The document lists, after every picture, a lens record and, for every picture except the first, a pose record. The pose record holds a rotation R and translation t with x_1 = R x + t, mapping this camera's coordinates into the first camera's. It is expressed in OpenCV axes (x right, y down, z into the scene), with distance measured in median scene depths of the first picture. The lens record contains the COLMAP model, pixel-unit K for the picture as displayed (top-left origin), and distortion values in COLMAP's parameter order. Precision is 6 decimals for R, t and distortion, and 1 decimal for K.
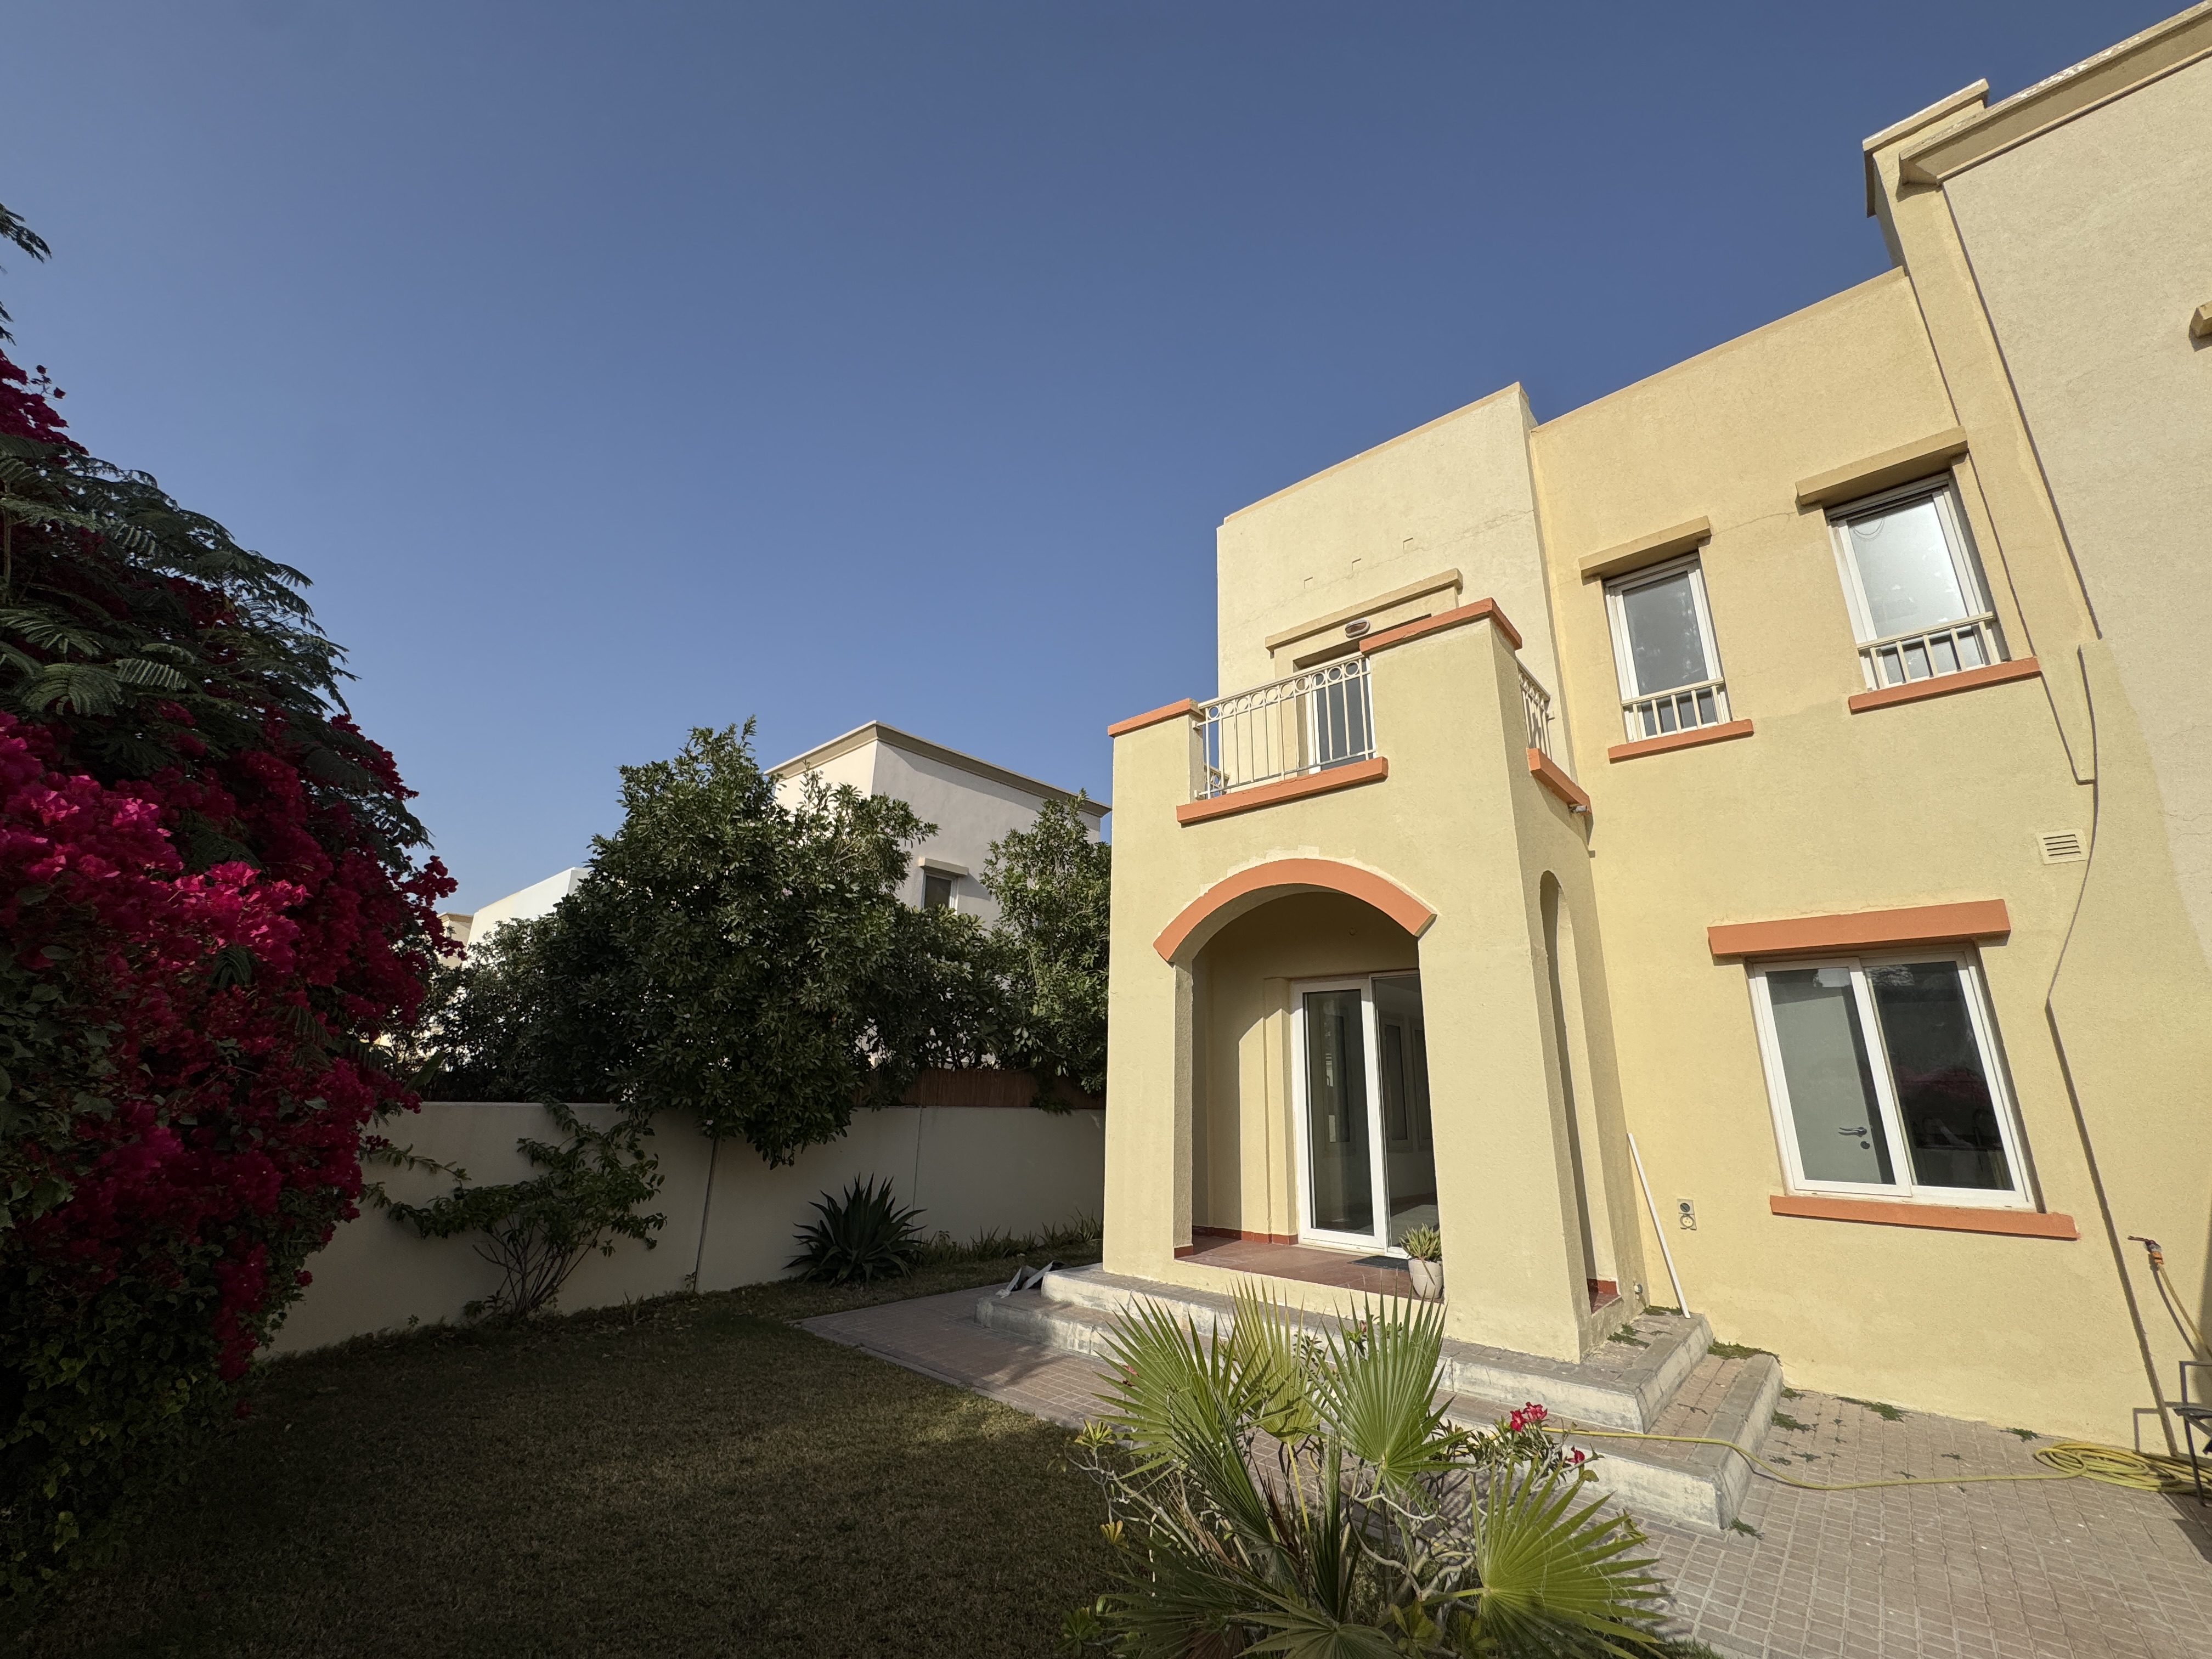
lens RADIAL K [[882.0, 0, 1112.1], [0, 882.0, 824.6], [0, 0, 1]] dist [0.000381, 0.000118]
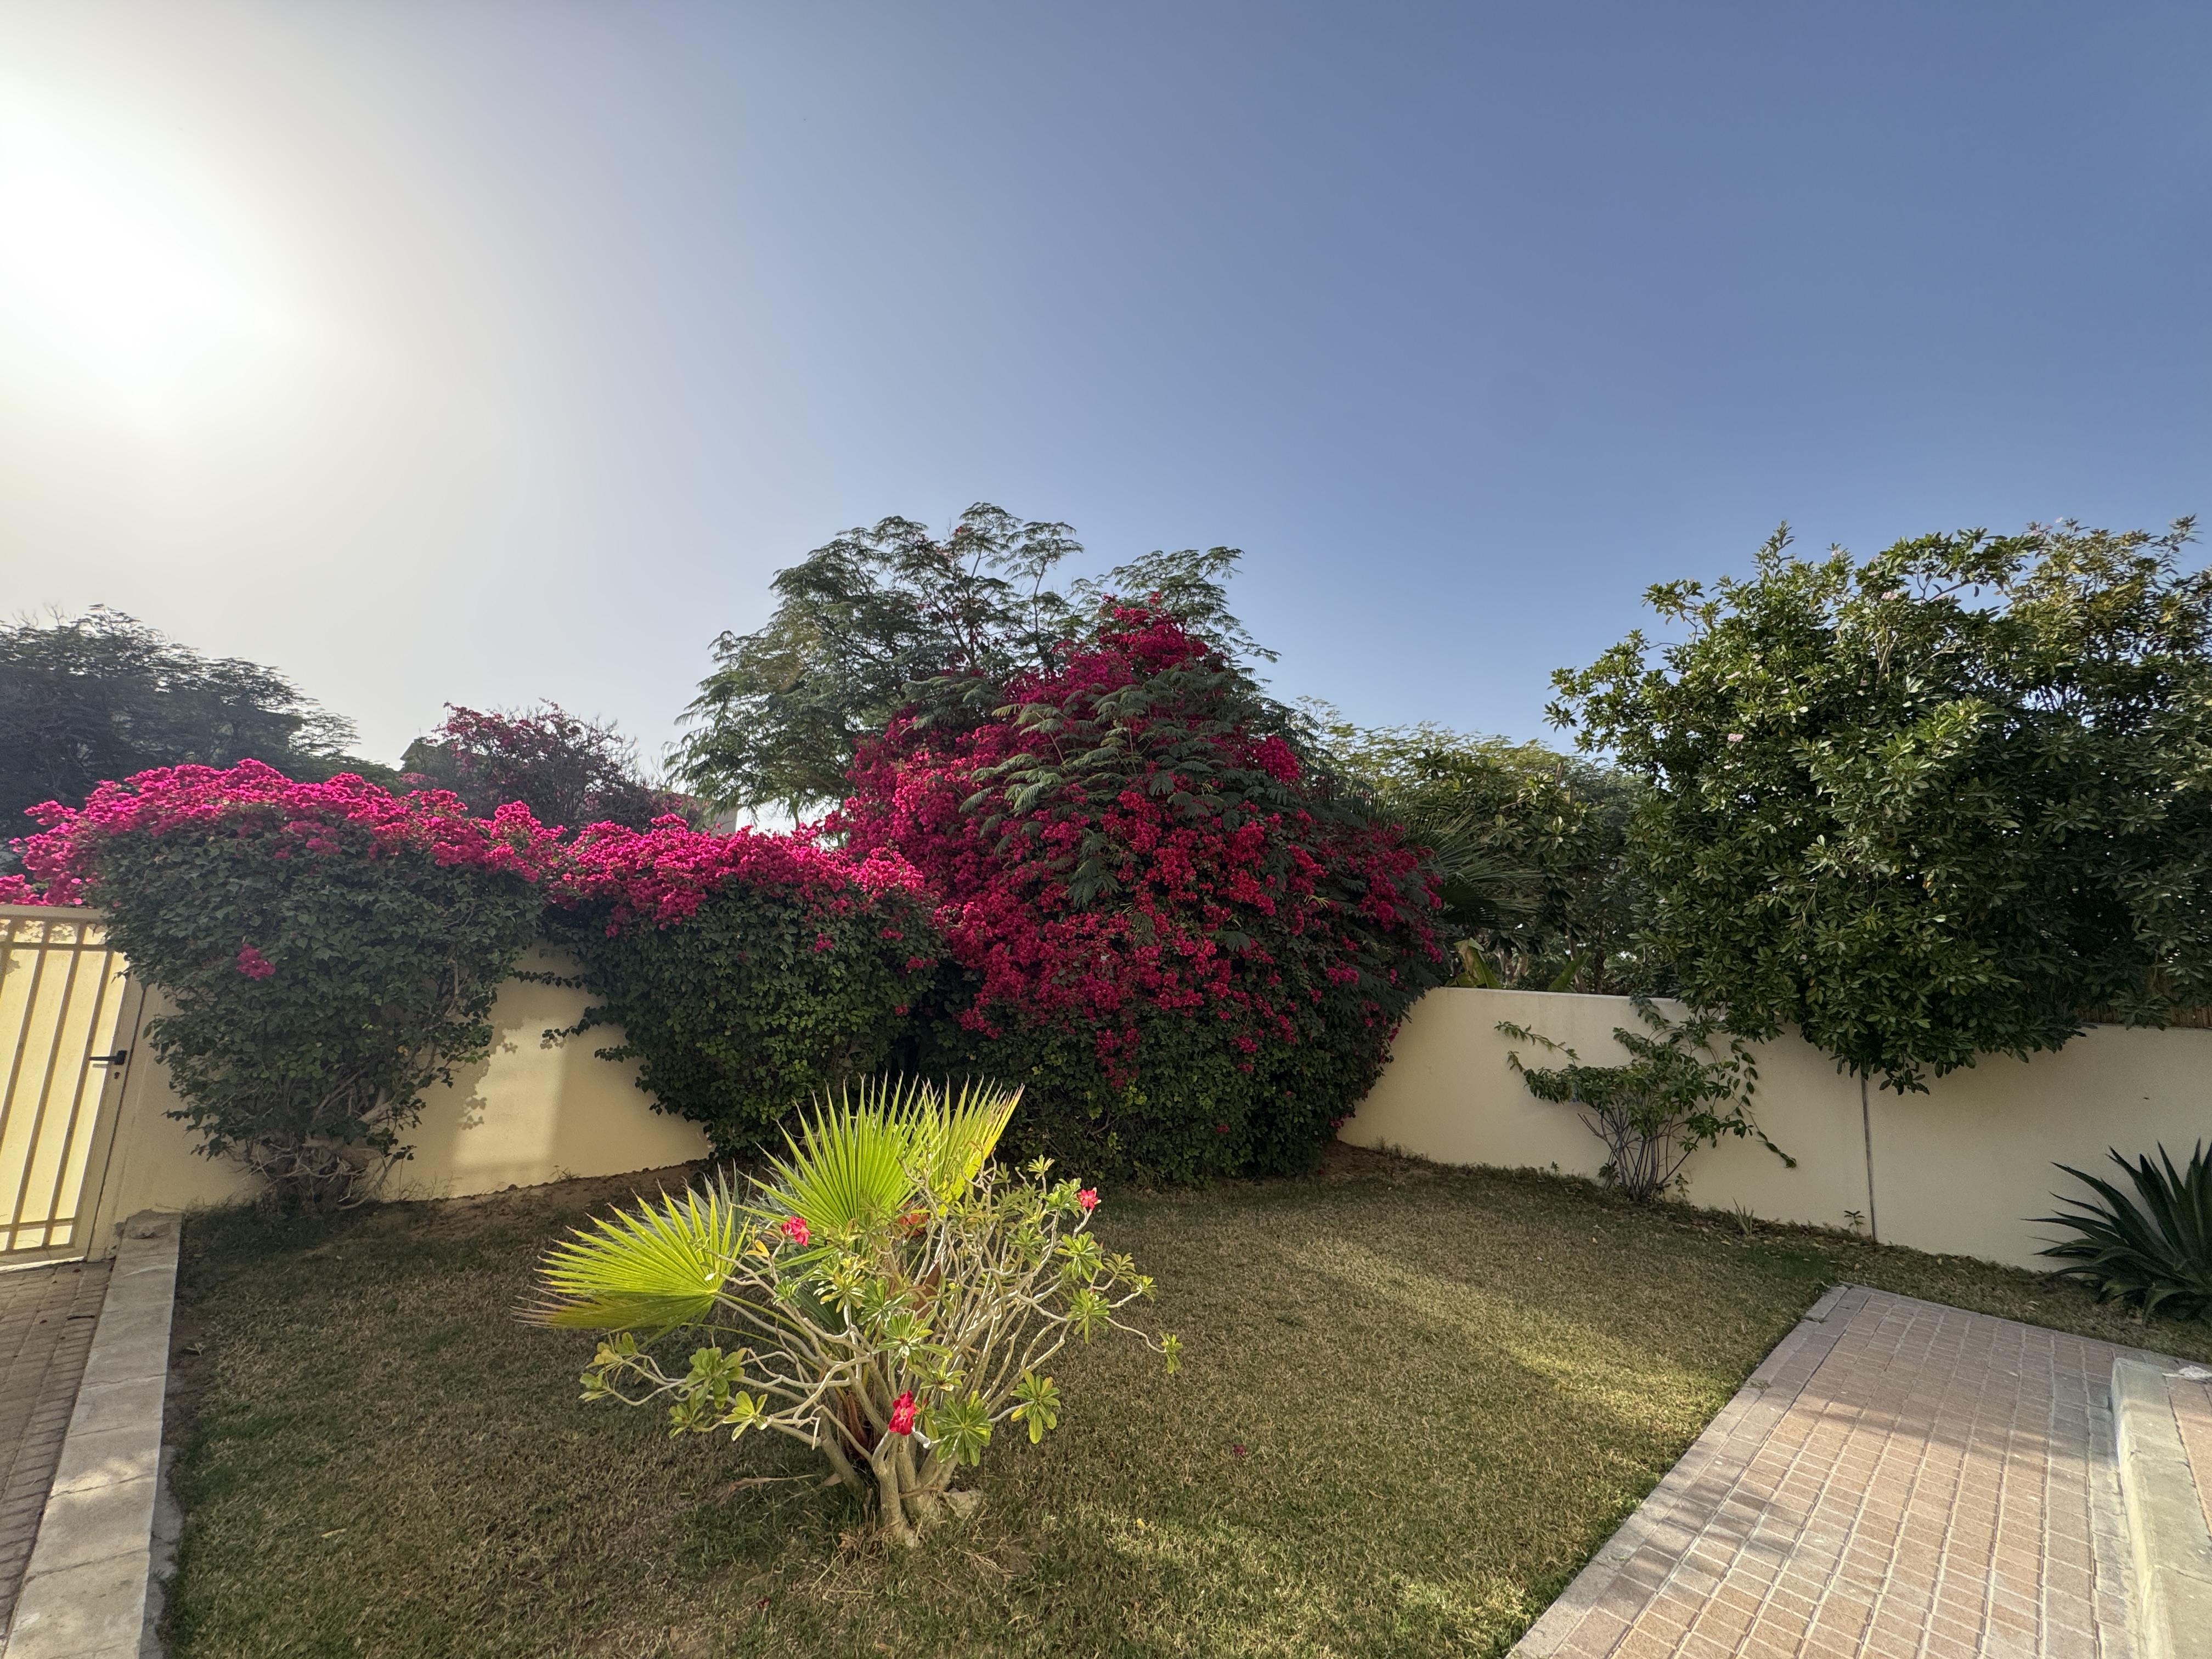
lens RADIAL K [[882.0, 0, 1110.7], [0, 882.0, 835.8], [0, 0, 1]] dist [0.000381, 0.000118]
pose [[-0.093701, -0.180810, -0.979044, 0.517566], [0.238292, 0.950716, -0.198385, 0.219676], [0.966663, -0.251888, -0.045998, 0.564391]]
